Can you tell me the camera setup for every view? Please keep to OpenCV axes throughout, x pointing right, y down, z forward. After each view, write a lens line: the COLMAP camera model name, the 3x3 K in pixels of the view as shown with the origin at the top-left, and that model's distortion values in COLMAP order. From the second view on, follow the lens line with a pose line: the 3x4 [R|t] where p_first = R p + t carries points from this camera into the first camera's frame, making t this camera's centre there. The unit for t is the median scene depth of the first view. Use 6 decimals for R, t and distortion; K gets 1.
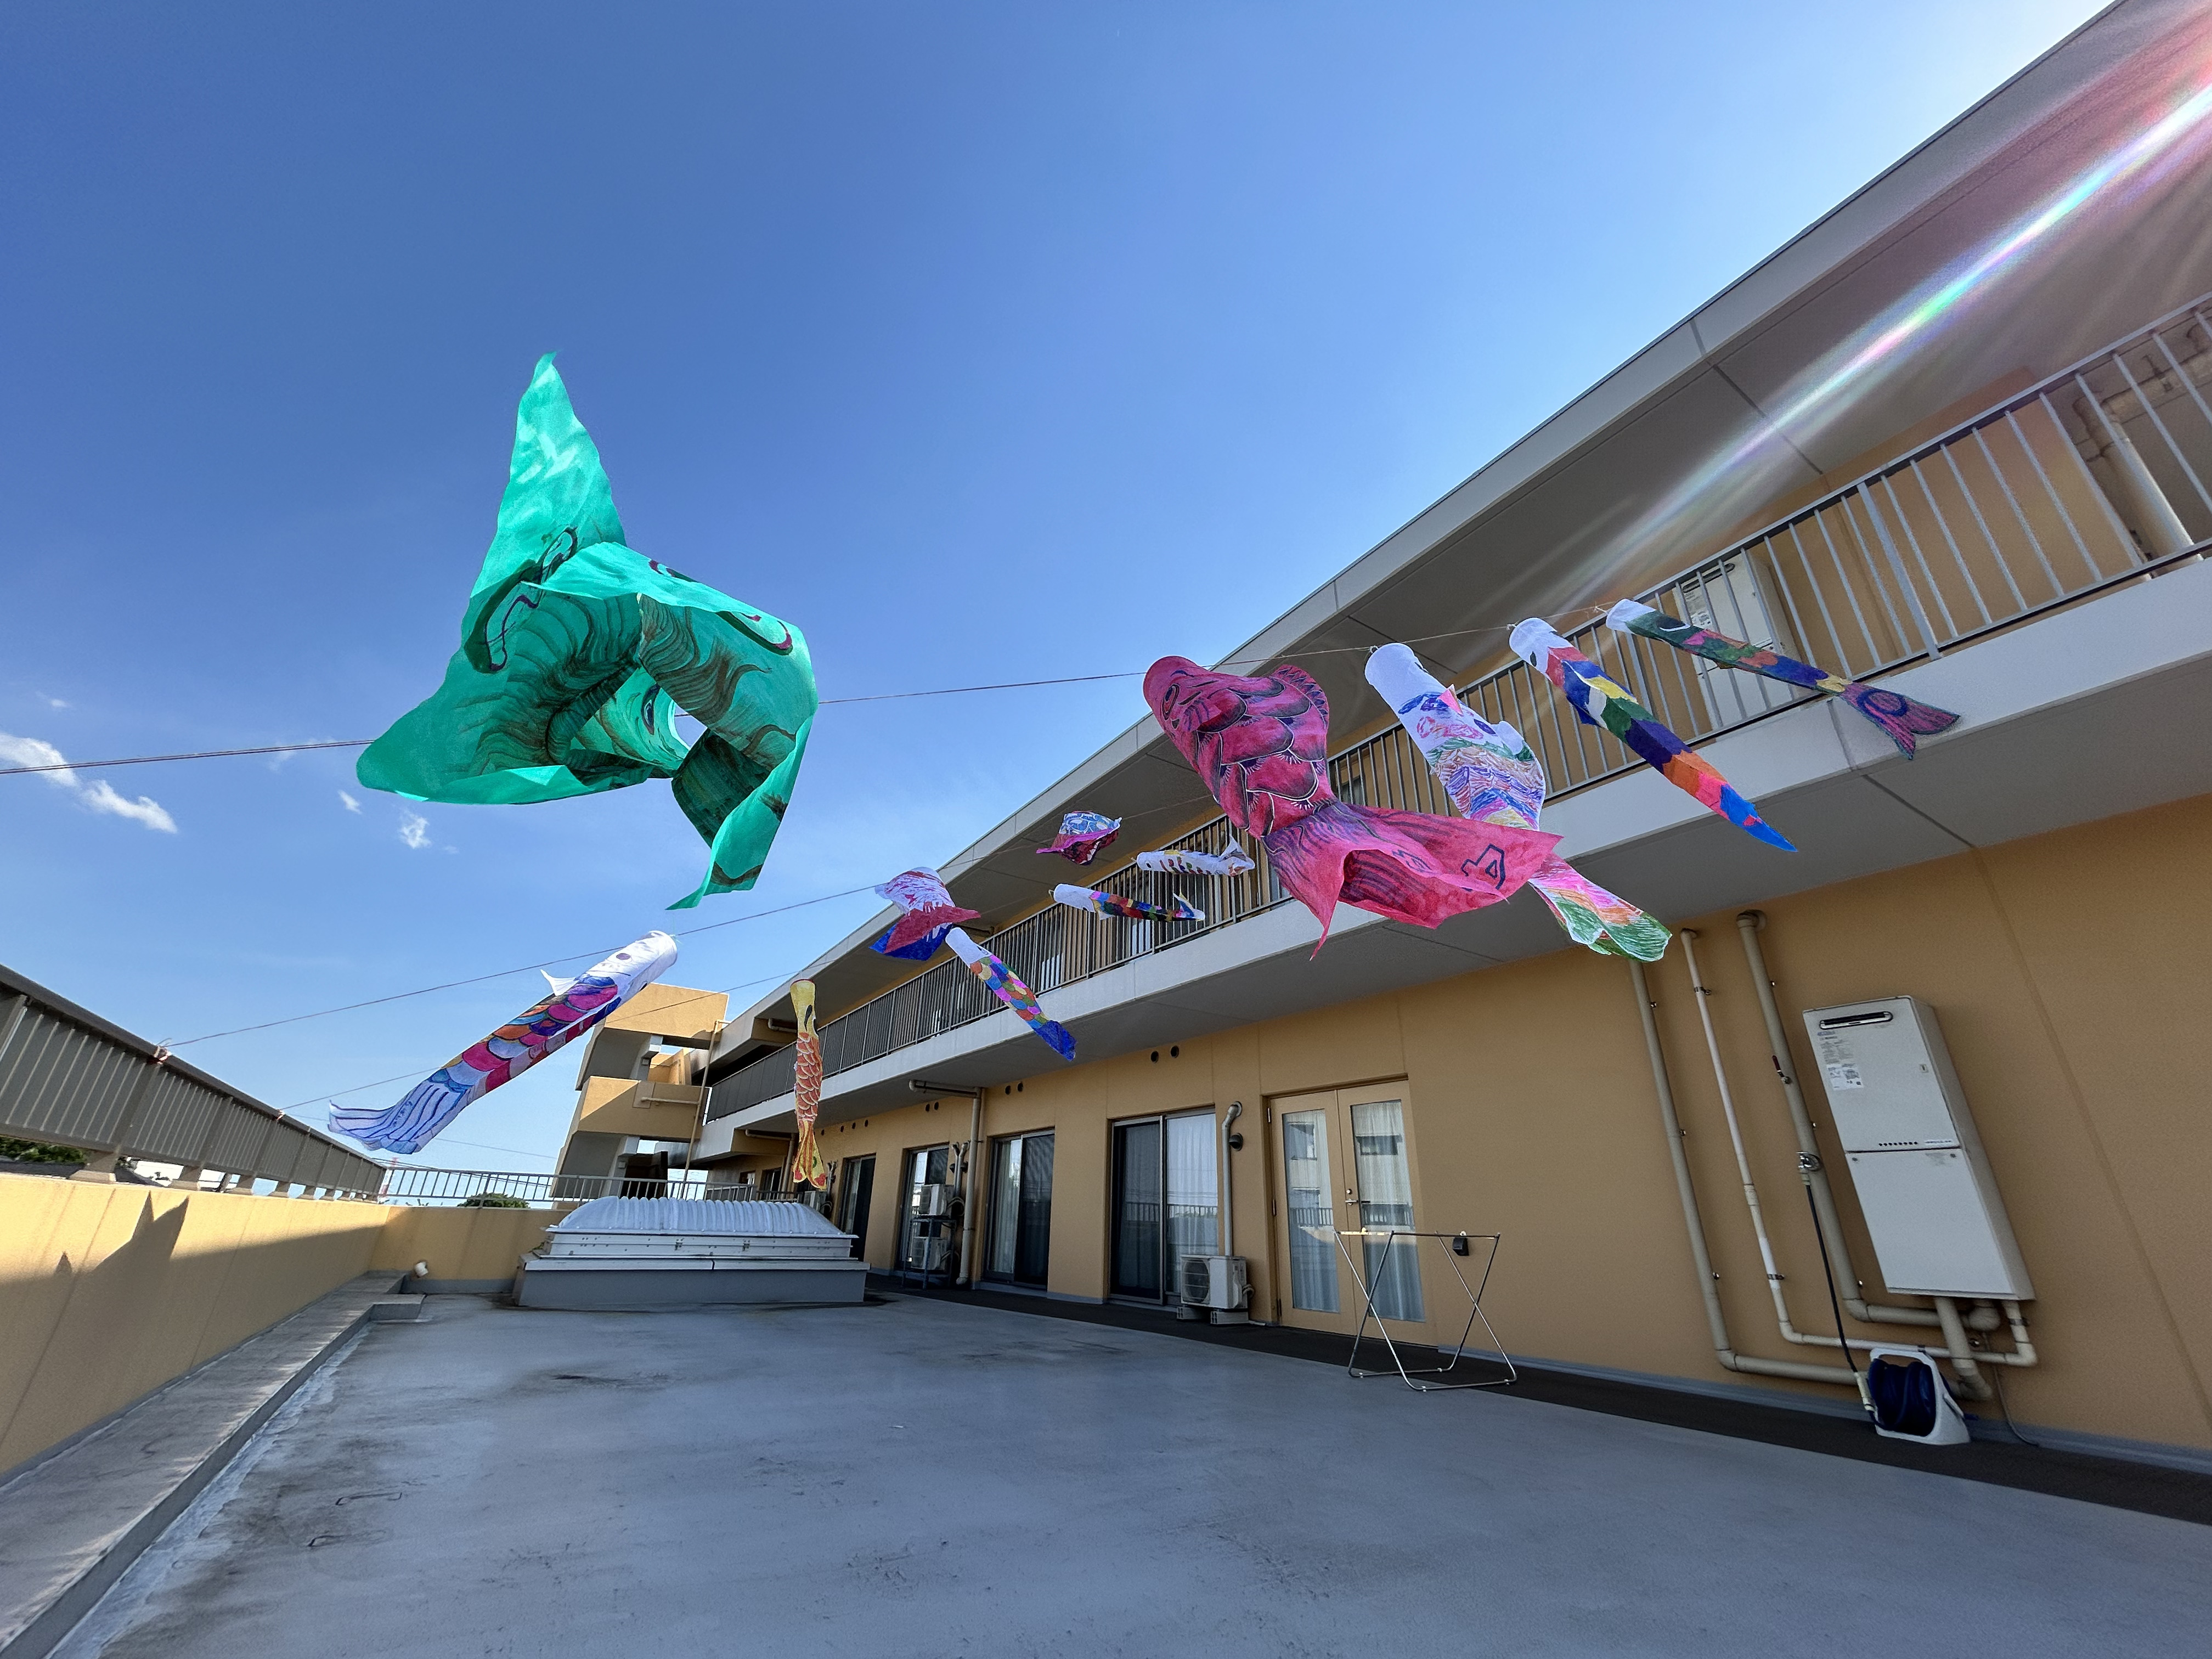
lens RADIAL K [[884.3, 0, 1106.0], [0, 884.3, 829.5], [0, 0, 1]] dist [-0.001468, 0.000725]
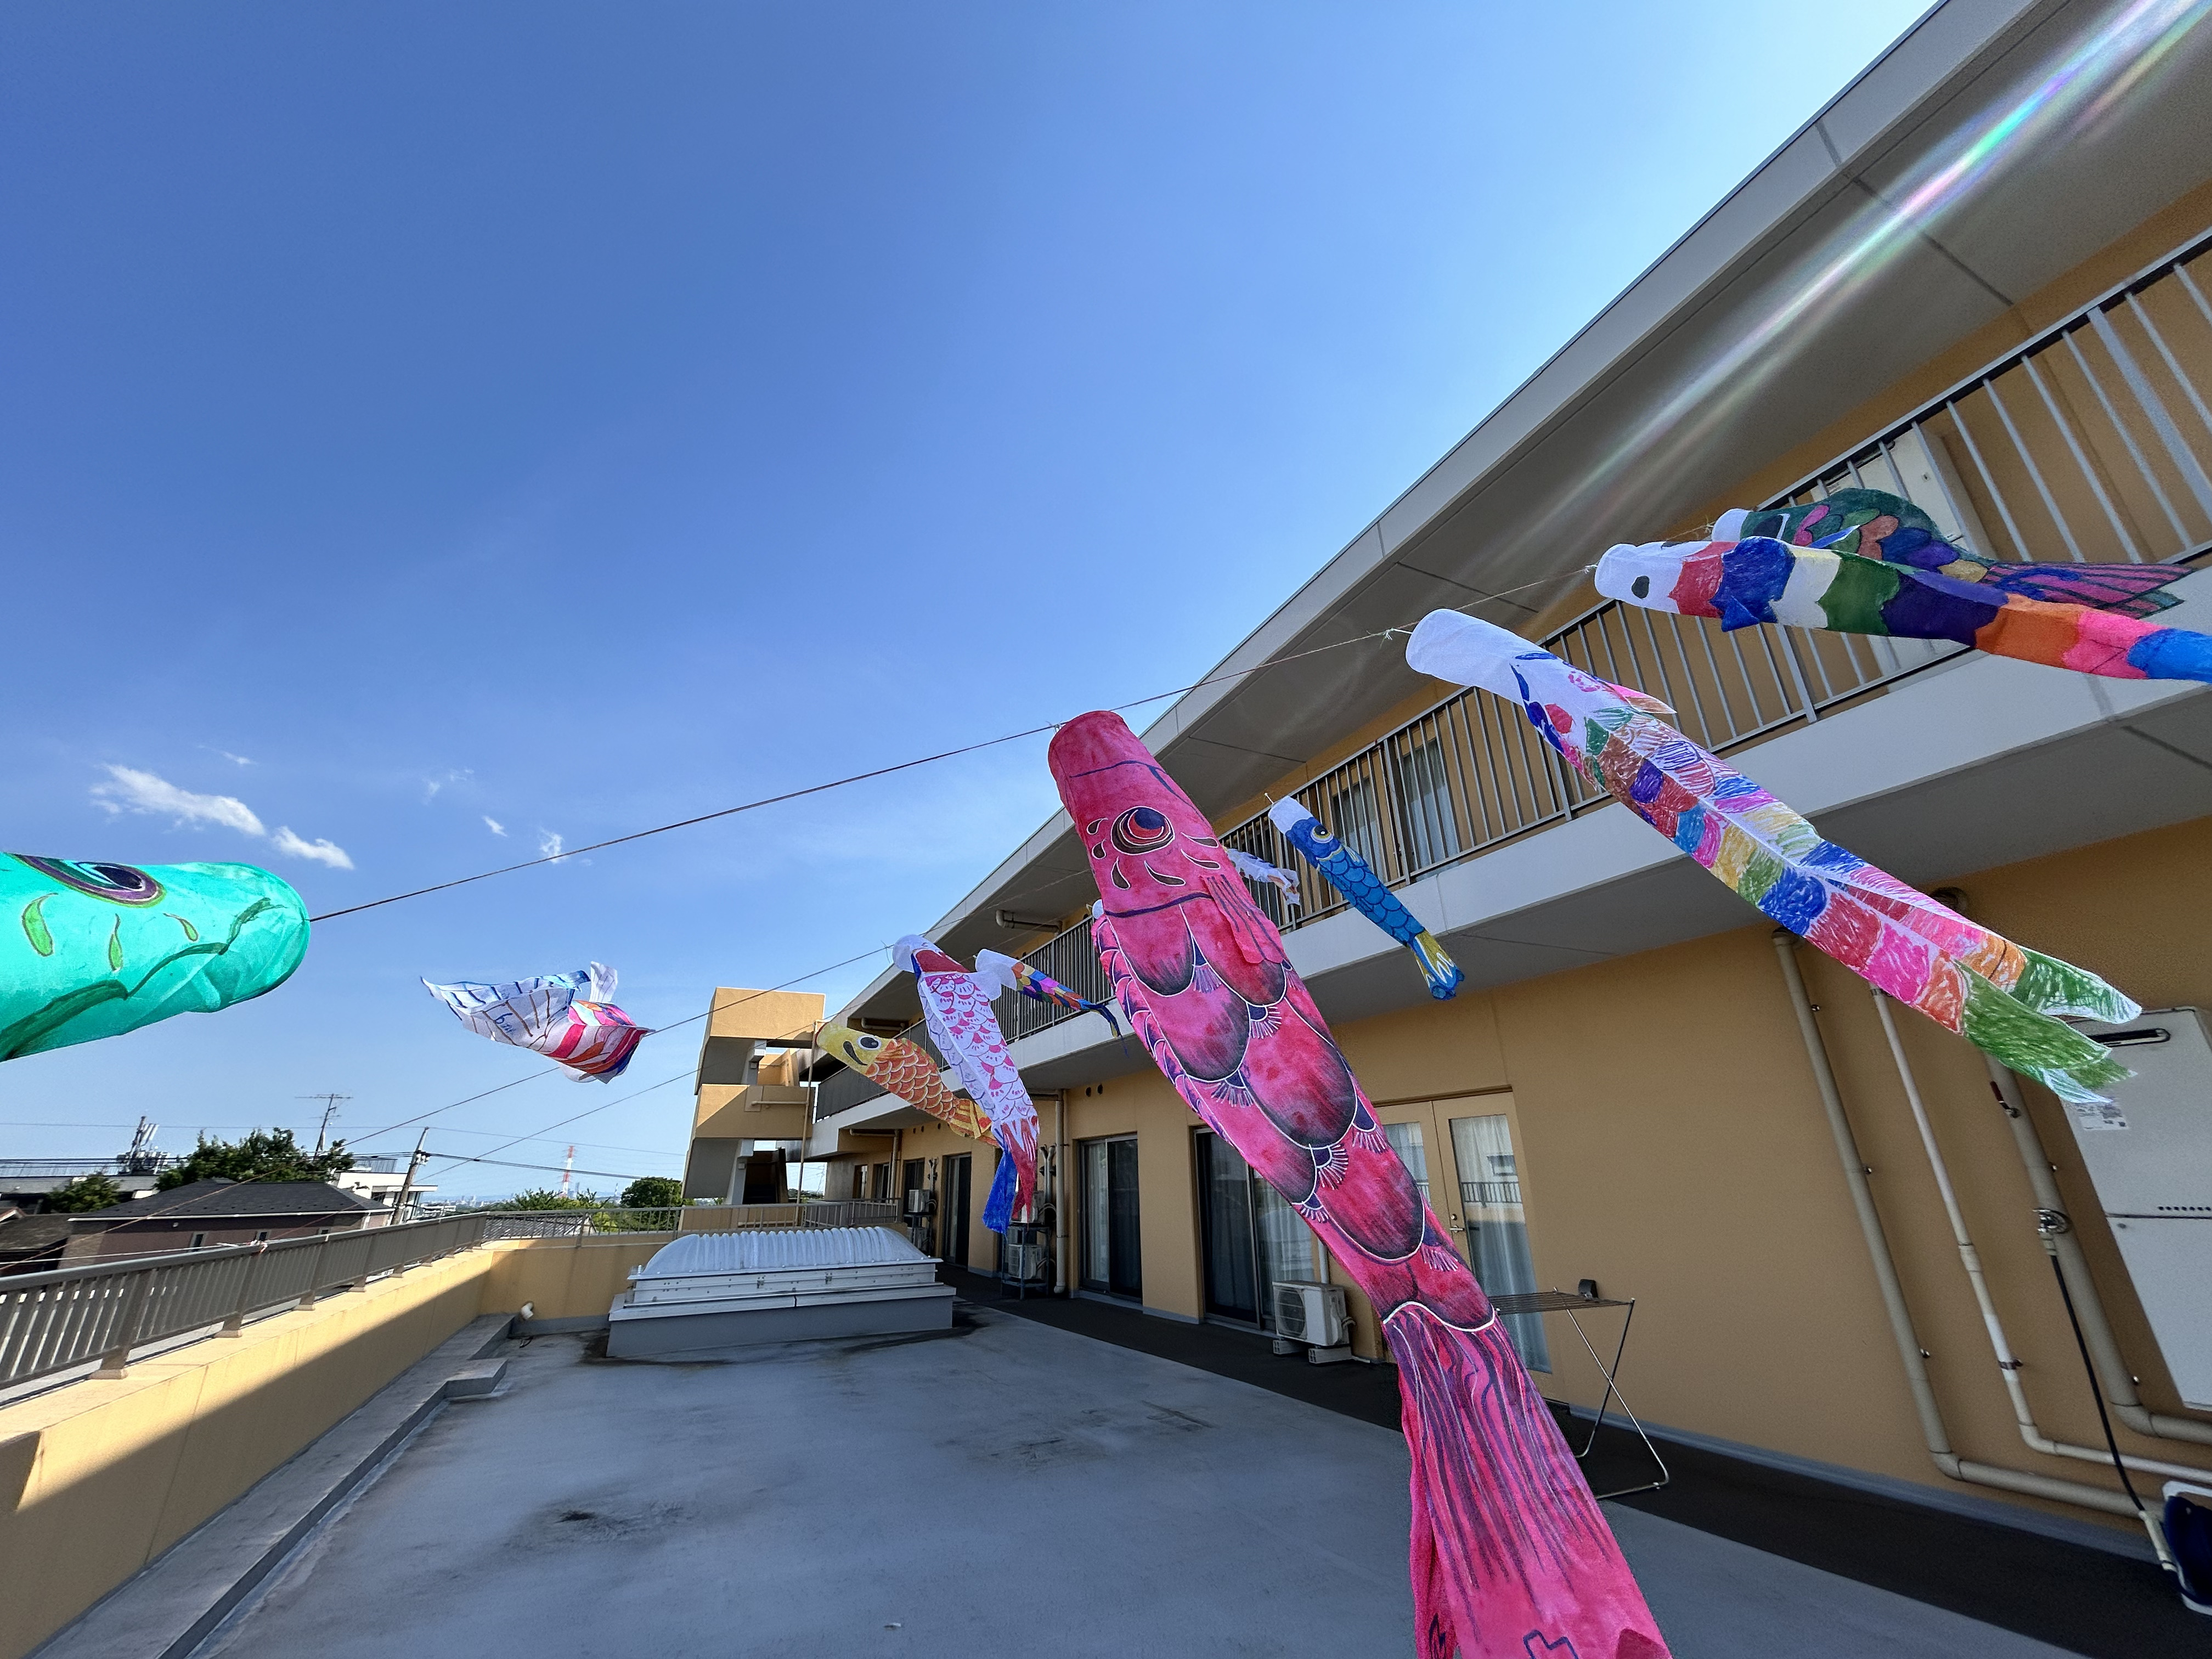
lens RADIAL K [[884.3, 0, 1106.0], [0, 884.3, 829.5], [0, 0, 1]] dist [-0.001468, 0.000725]
pose [[0.990310, -0.090899, -0.104993, 0.055513], [0.095681, 0.994549, 0.041436, -0.042761], [0.100654, -0.051081, 0.993609, 0.101586]]
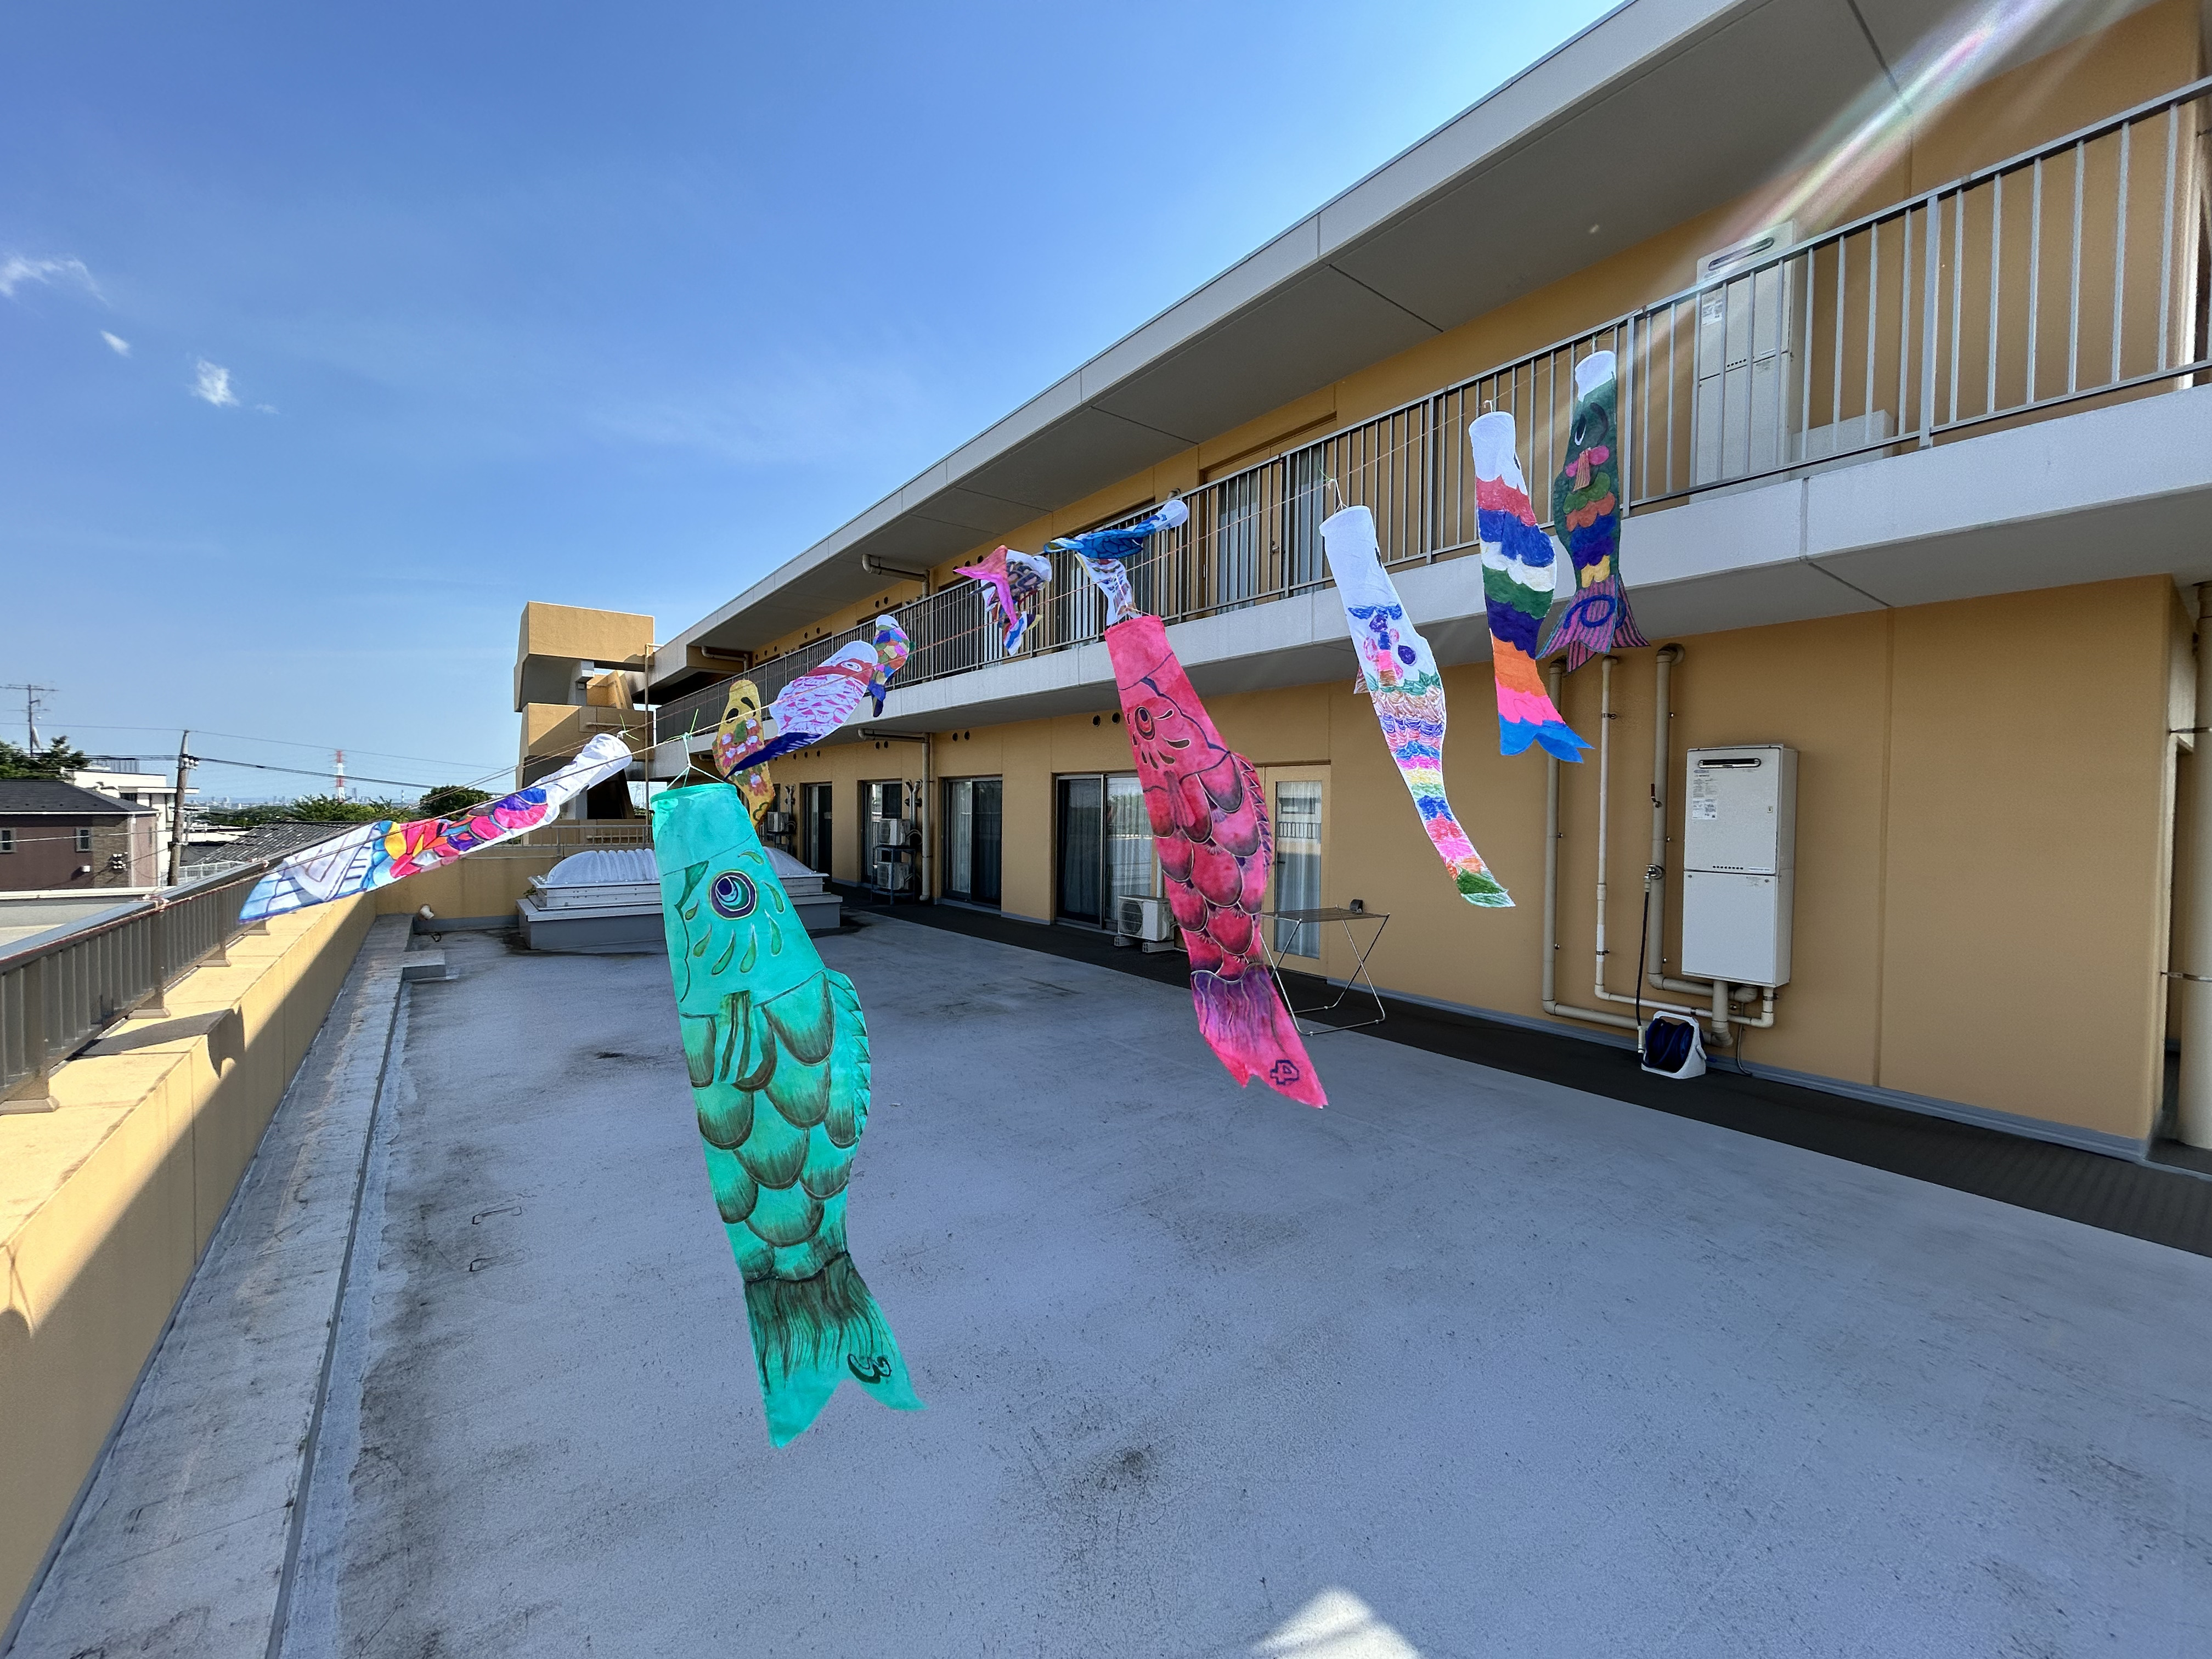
lens RADIAL K [[882.2, 0, 1106.5], [0, 882.2, 828.8], [0, 0, 1]] dist [-0.000318, -0.000508]
pose [[0.997617, -0.017195, 0.066817, -0.006584], [-0.013842, 0.898874, 0.437989, -0.107024], [-0.067591, -0.437870, 0.896494, 0.010815]]
